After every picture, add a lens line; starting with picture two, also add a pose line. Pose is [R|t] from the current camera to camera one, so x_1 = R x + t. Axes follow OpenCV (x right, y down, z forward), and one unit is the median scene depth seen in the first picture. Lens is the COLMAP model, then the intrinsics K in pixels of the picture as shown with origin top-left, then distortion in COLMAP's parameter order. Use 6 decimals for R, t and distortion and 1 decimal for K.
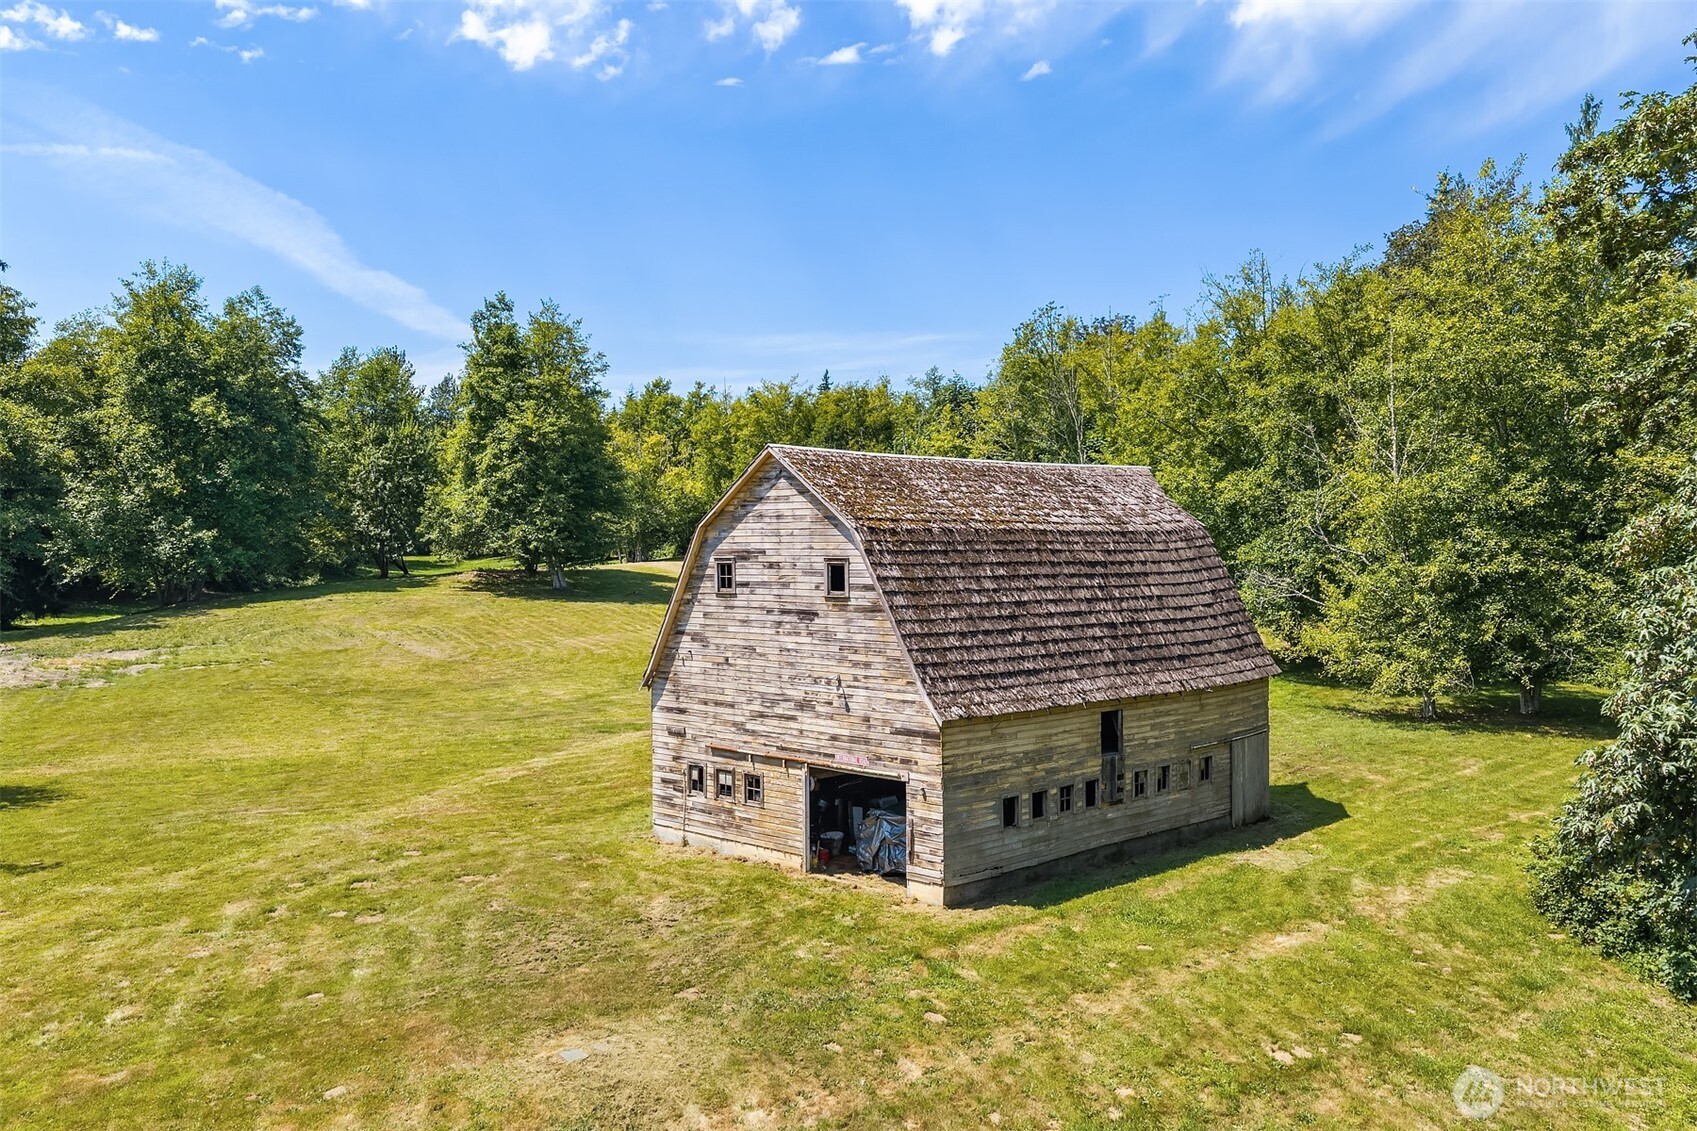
lens RADIAL K [[1405.0, 0, 848.5], [0, 1405.0, 565.5], [0, 0, 1]] dist [0.013251, -0.018162]
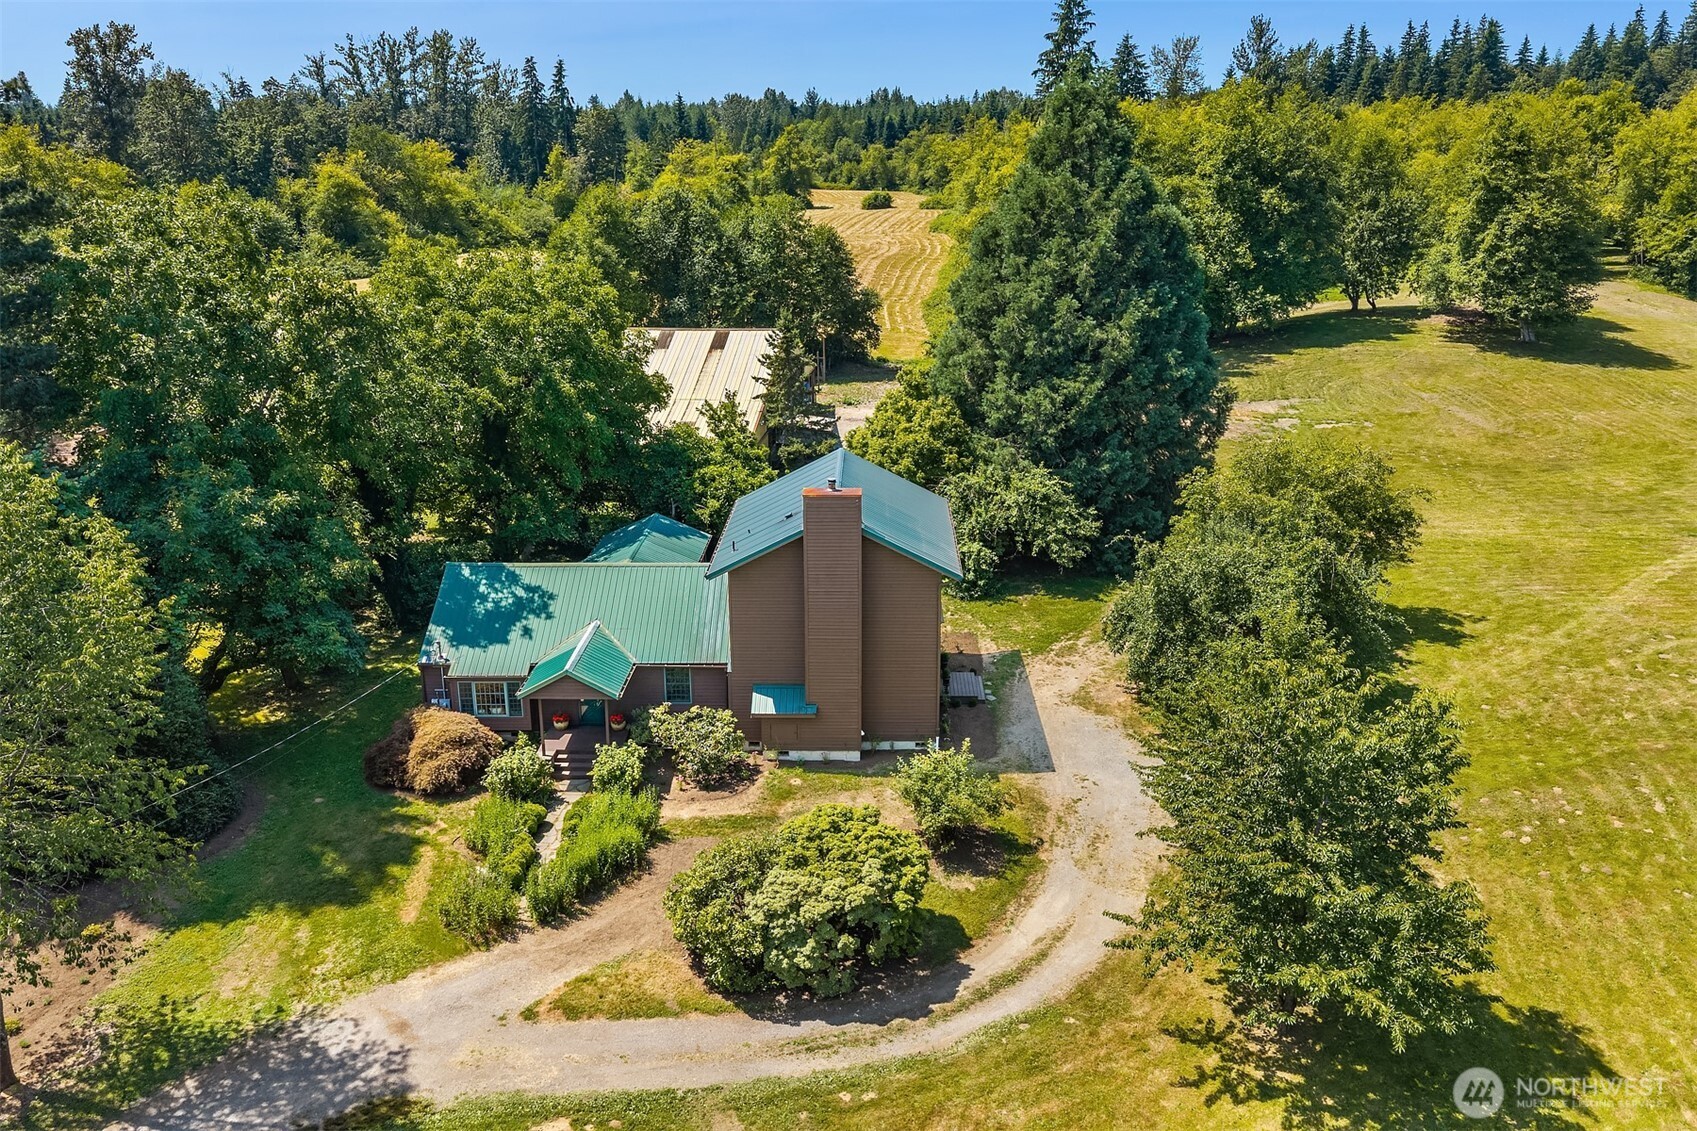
lens RADIAL K [[1405.0, 0, 848.5], [0, 1405.0, 565.5], [0, 0, 1]] dist [0.013251, -0.018162]
pose [[0.876775, 0.138513, -0.460522, -0.426514], [-0.006151, 0.960774, 0.277264, -0.421417], [0.480862, -0.240265, 0.843234, -1.154720]]
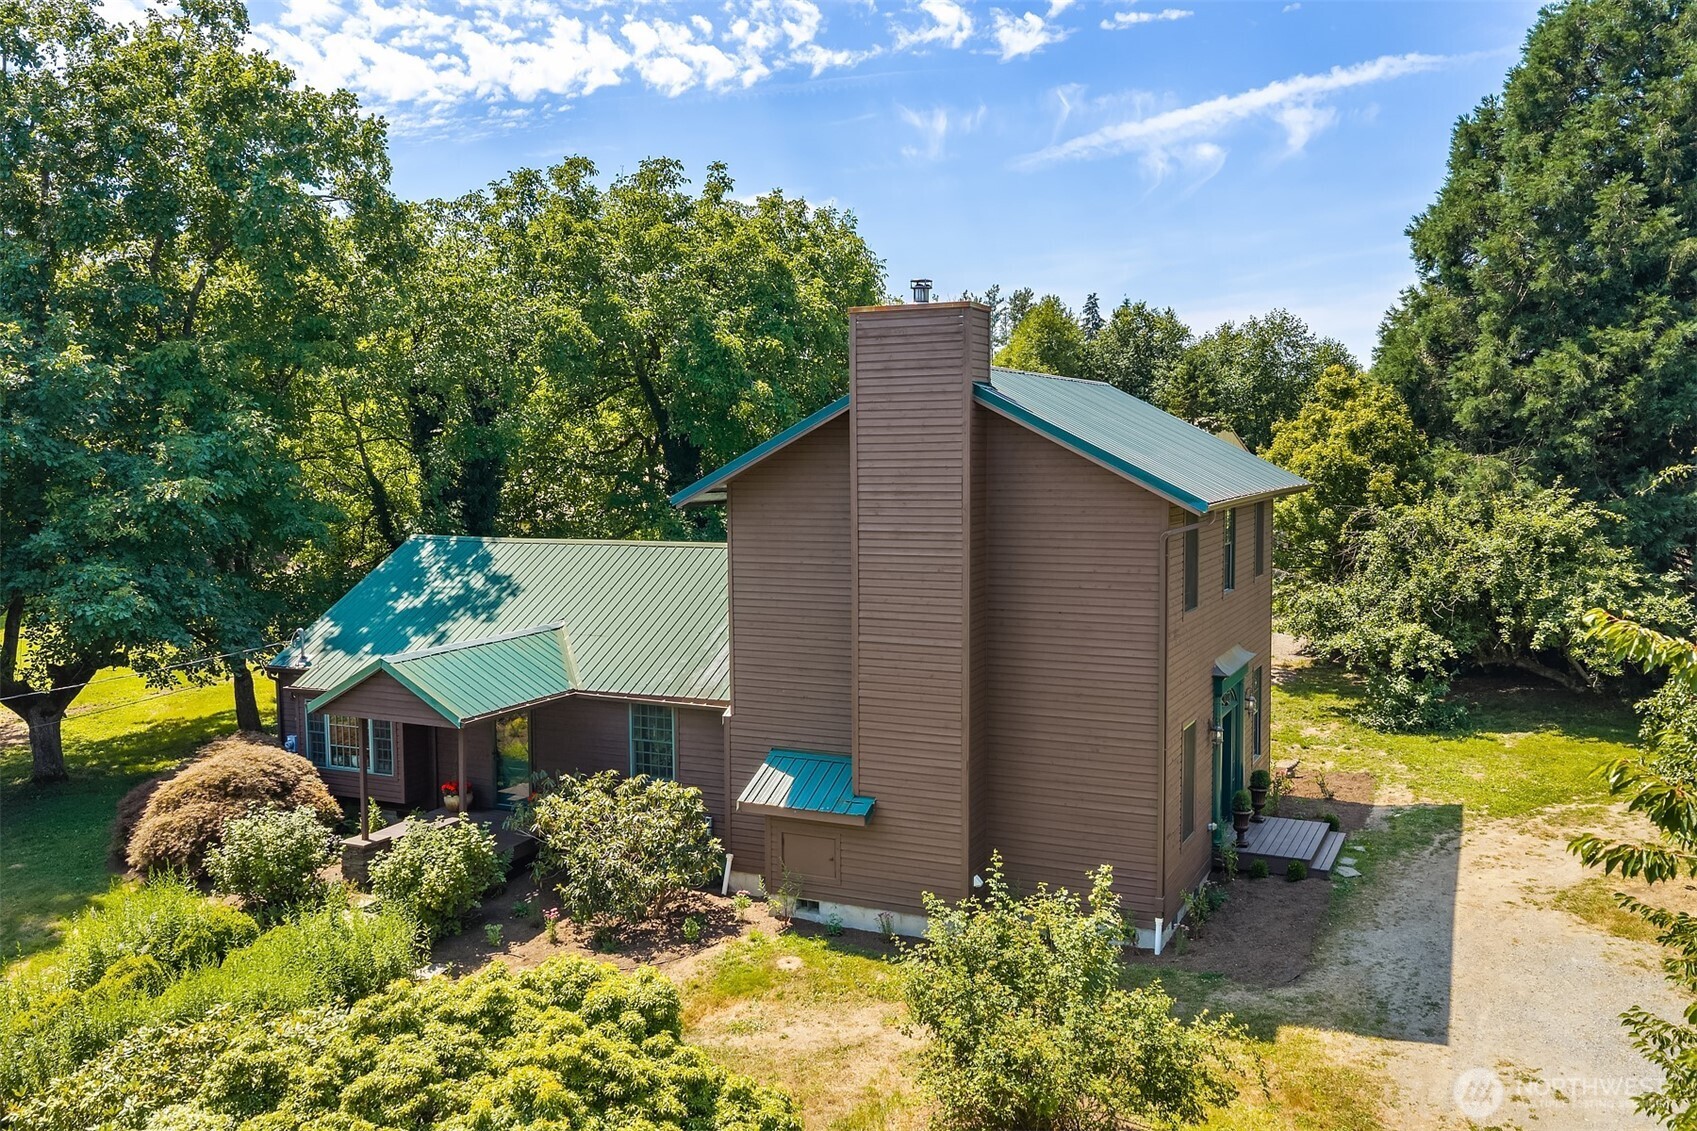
lens RADIAL K [[1411.2, 0, 841.9], [0, 1411.2, 561.0], [0, 0, 1]] dist [-0.003857, -0.003521]
pose [[0.596759, 0.062477, -0.799985, -0.621850], [-0.008035, 0.997380, 0.071899, 0.007856], [0.802380, -0.036479, 0.595697, -0.286884]]
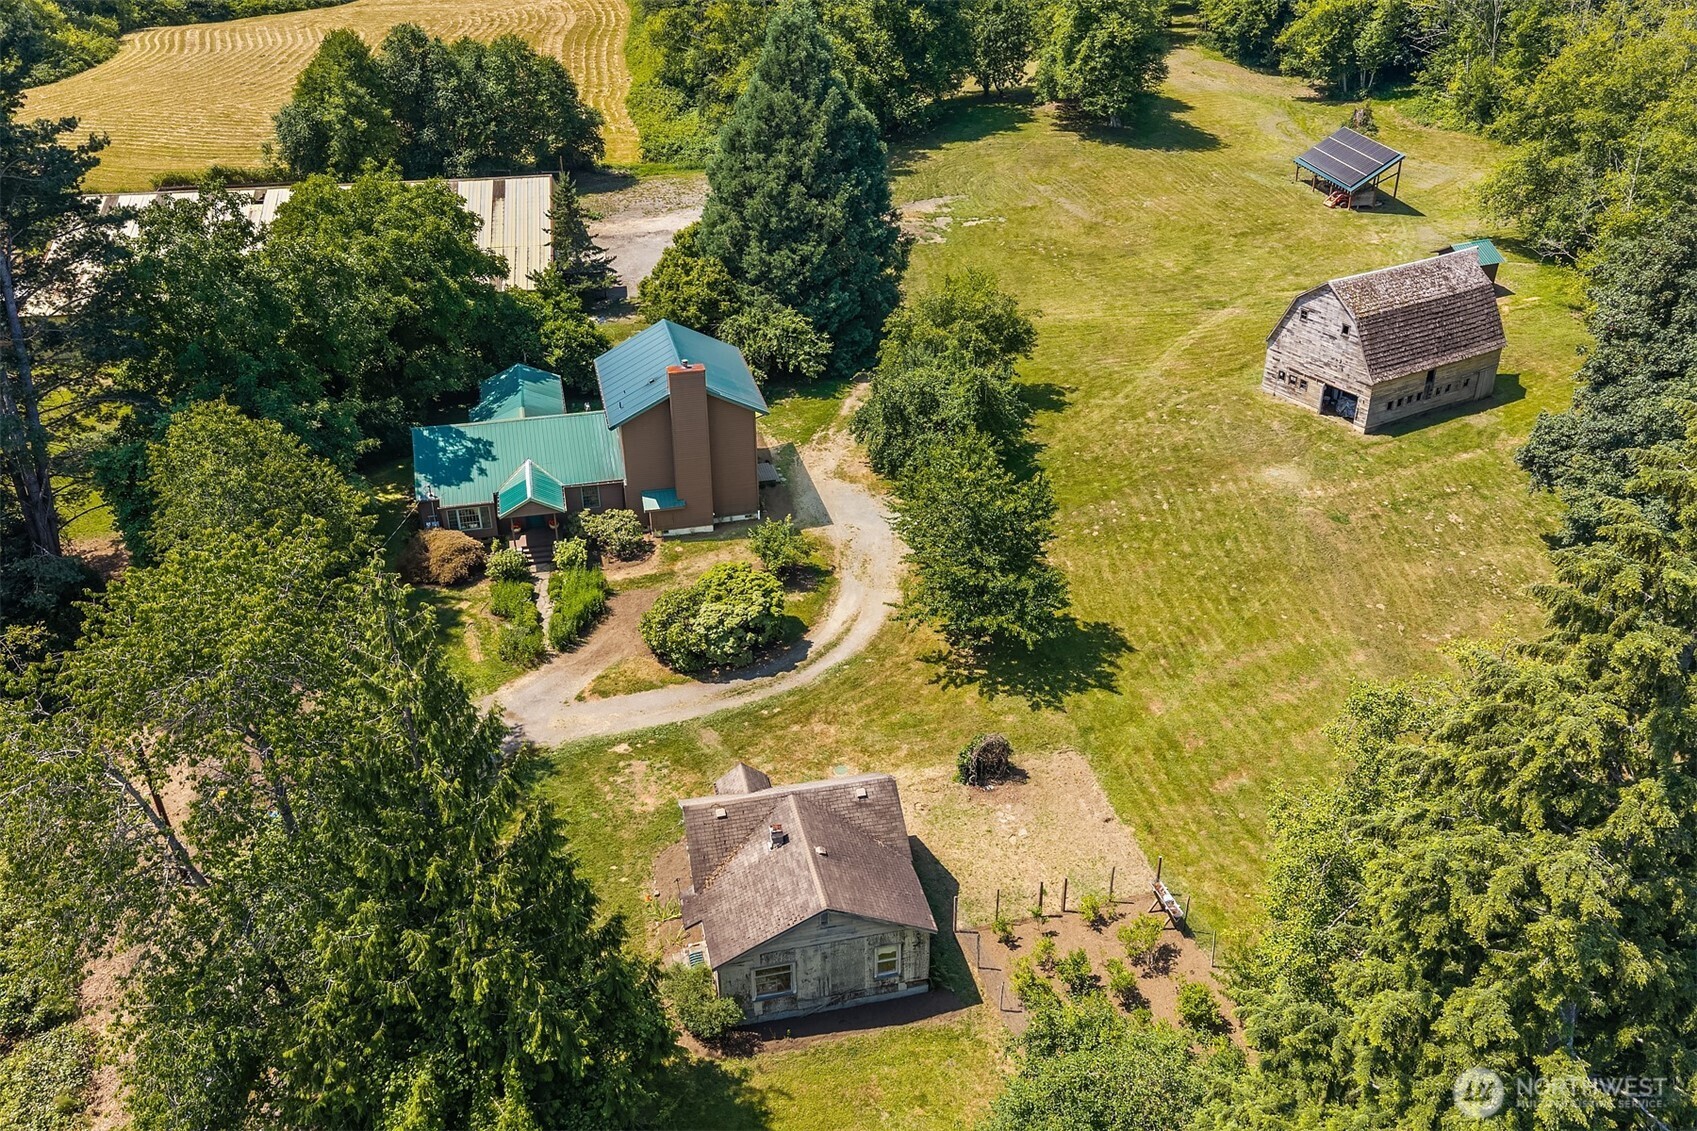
lens RADIAL K [[1405.0, 0, 848.5], [0, 1405.0, 565.5], [0, 0, 1]] dist [0.013251, -0.018162]
pose [[0.969451, 0.117136, -0.215511, -0.319002], [-0.001989, 0.882332, 0.470624, -0.926902], [0.245279, -0.455818, 0.855610, -2.035150]]
